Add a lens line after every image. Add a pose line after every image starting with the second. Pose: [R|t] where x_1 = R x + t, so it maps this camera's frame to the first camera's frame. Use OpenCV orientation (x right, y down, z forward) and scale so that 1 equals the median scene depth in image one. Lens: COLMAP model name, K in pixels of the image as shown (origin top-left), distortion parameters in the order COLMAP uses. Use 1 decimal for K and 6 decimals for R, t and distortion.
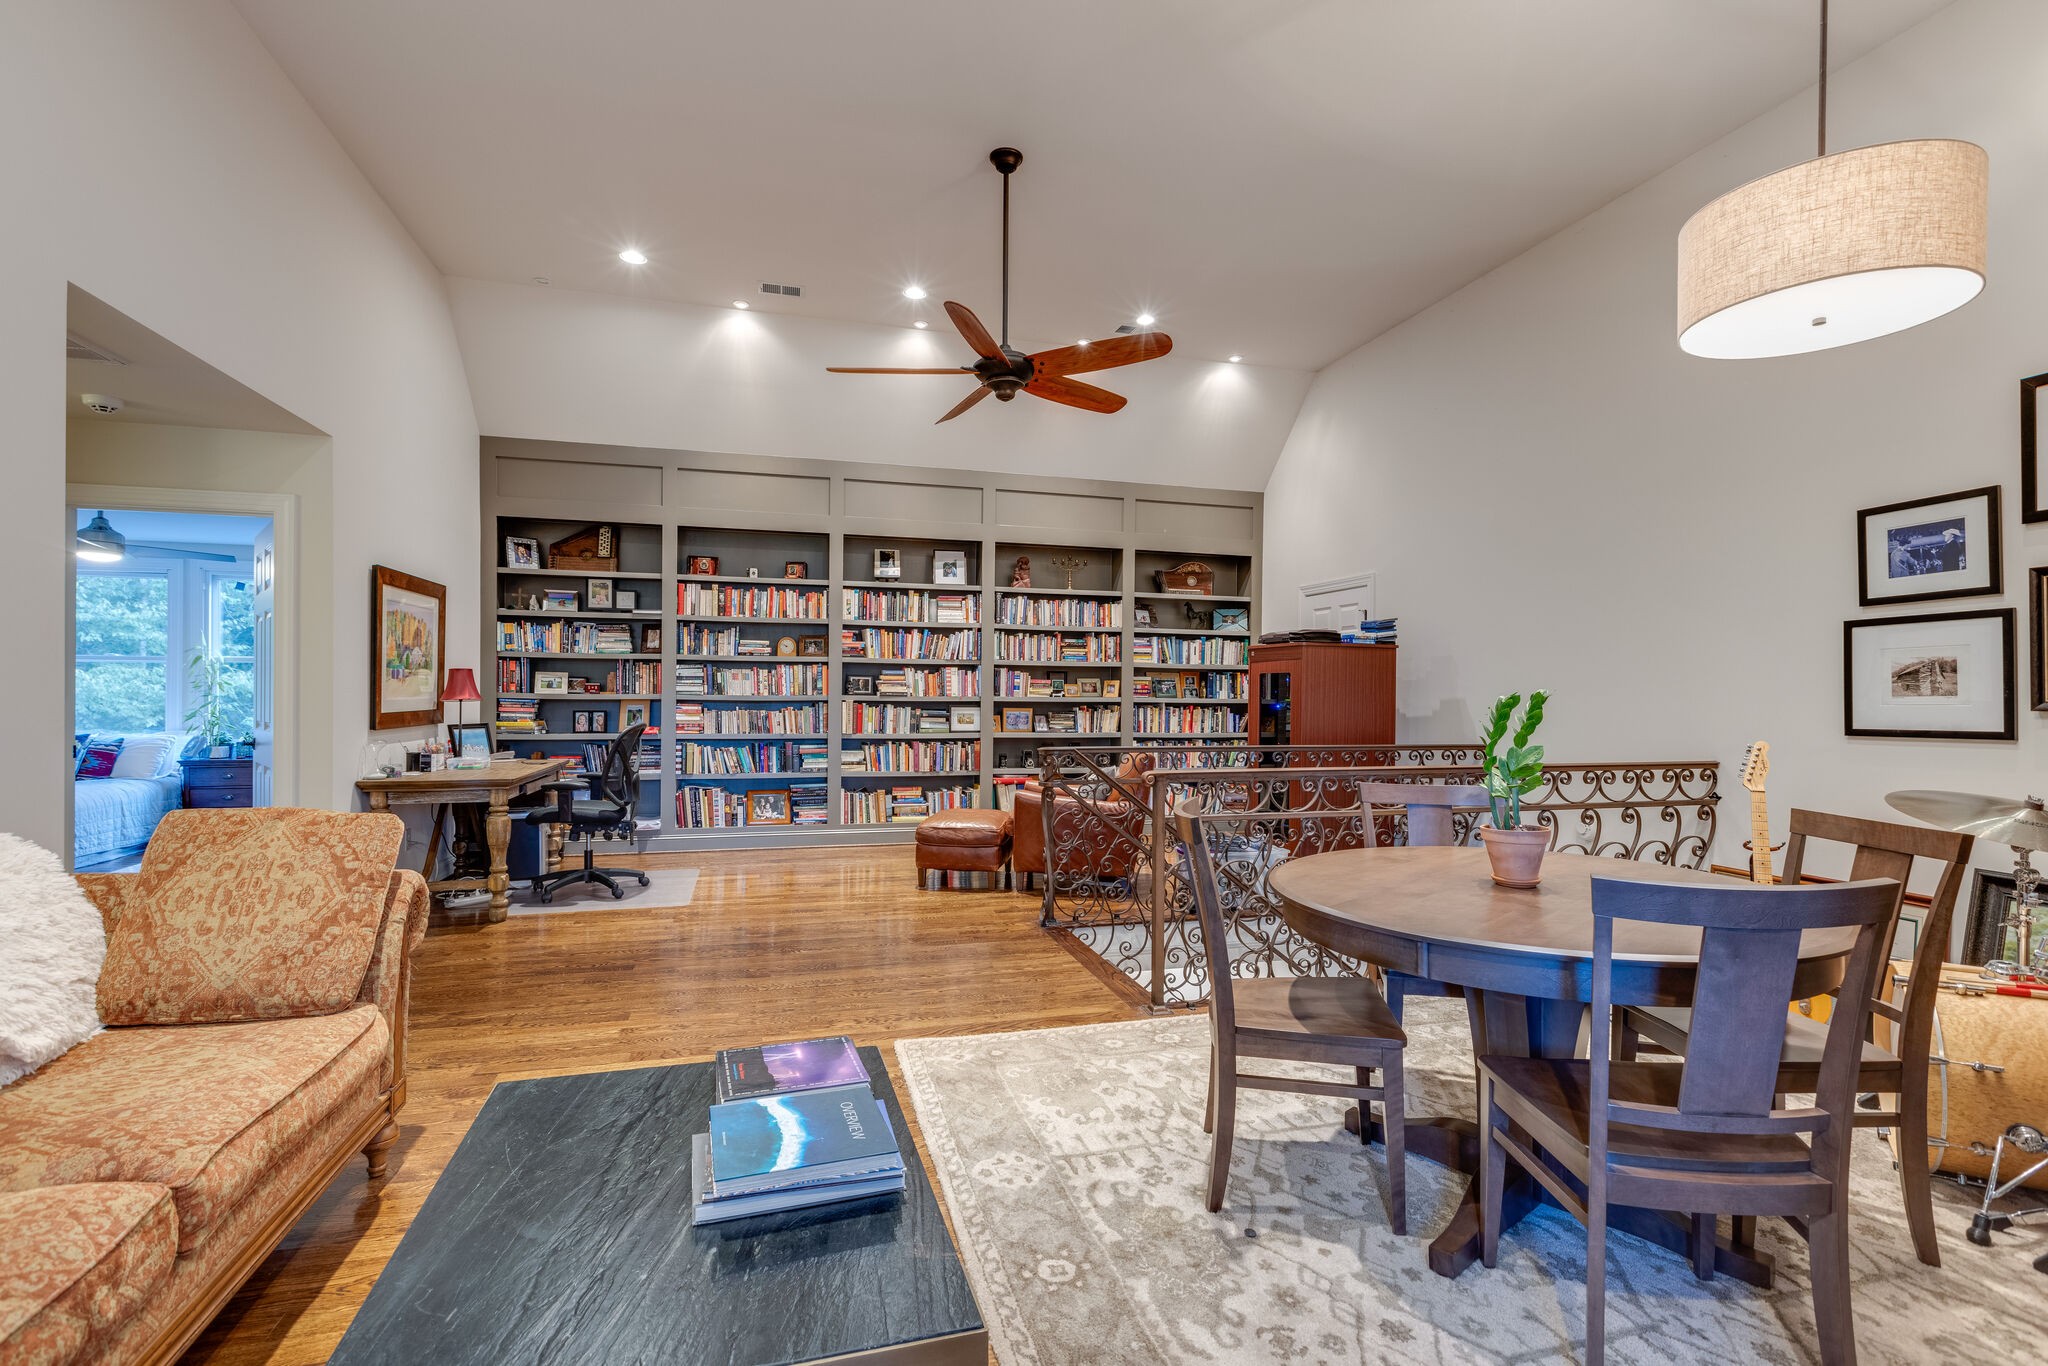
lens RADIAL K [[917.9, 0, 1021.9], [0, 917.9, 685.3], [0, 0, 1]] dist [0.000876, -0.000675]
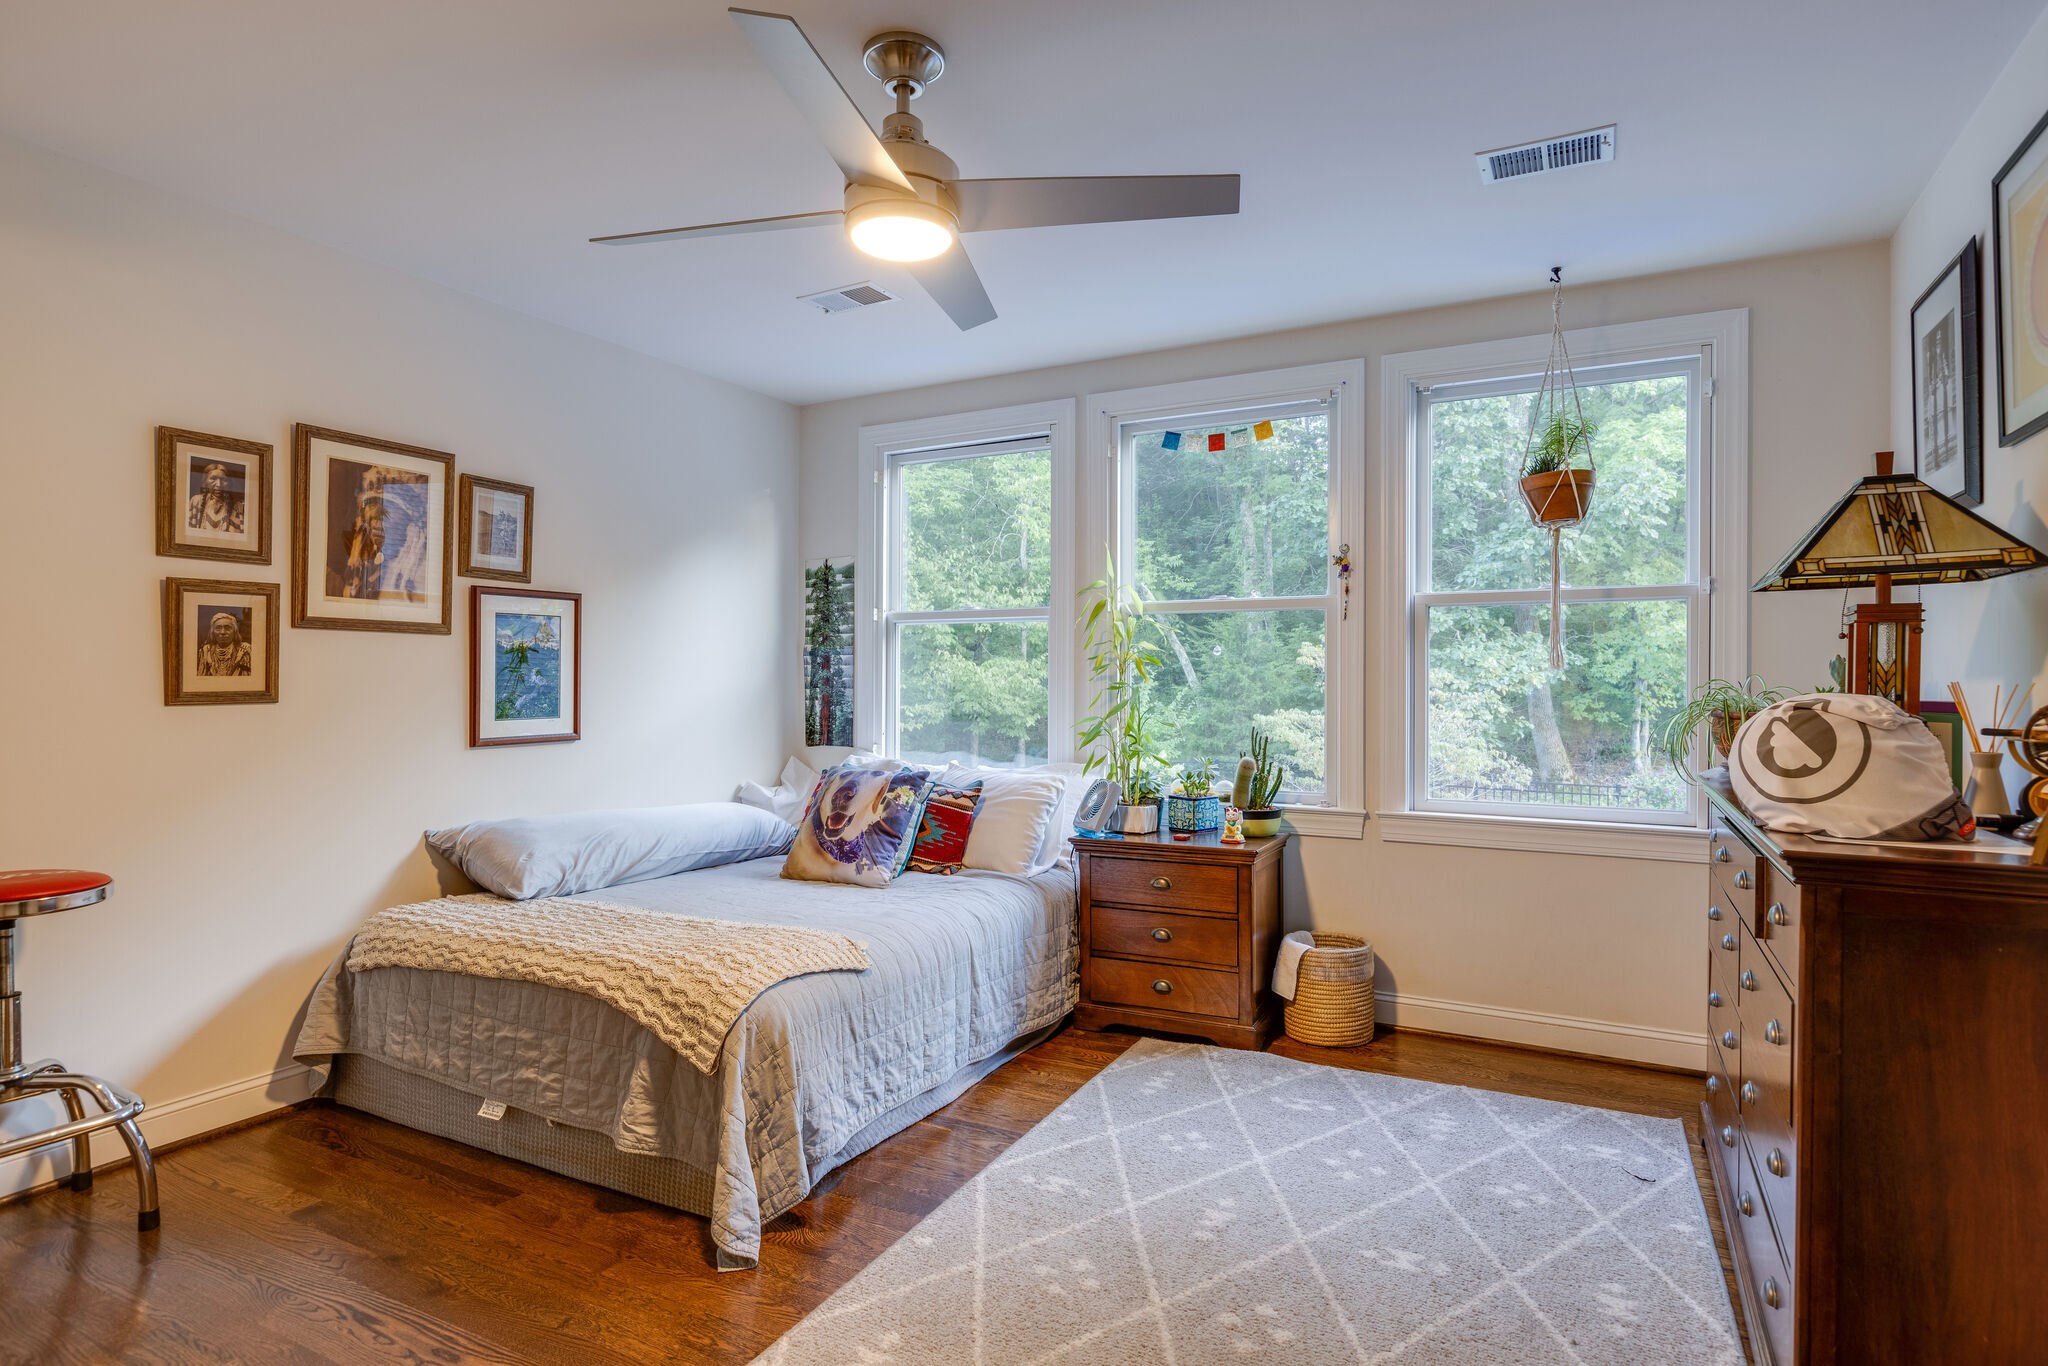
lens RADIAL K [[991.1, 0, 1034.1], [0, 991.1, 688.8], [0, 0, 1]] dist [-0.004081, -0.000914]
pose [[0.726730, -0.000613, -0.686923, -0.703028], [0.005193, 0.999976, 0.004602, 0.011170], [0.686903, -0.006911, 0.726716, 0.747281]]
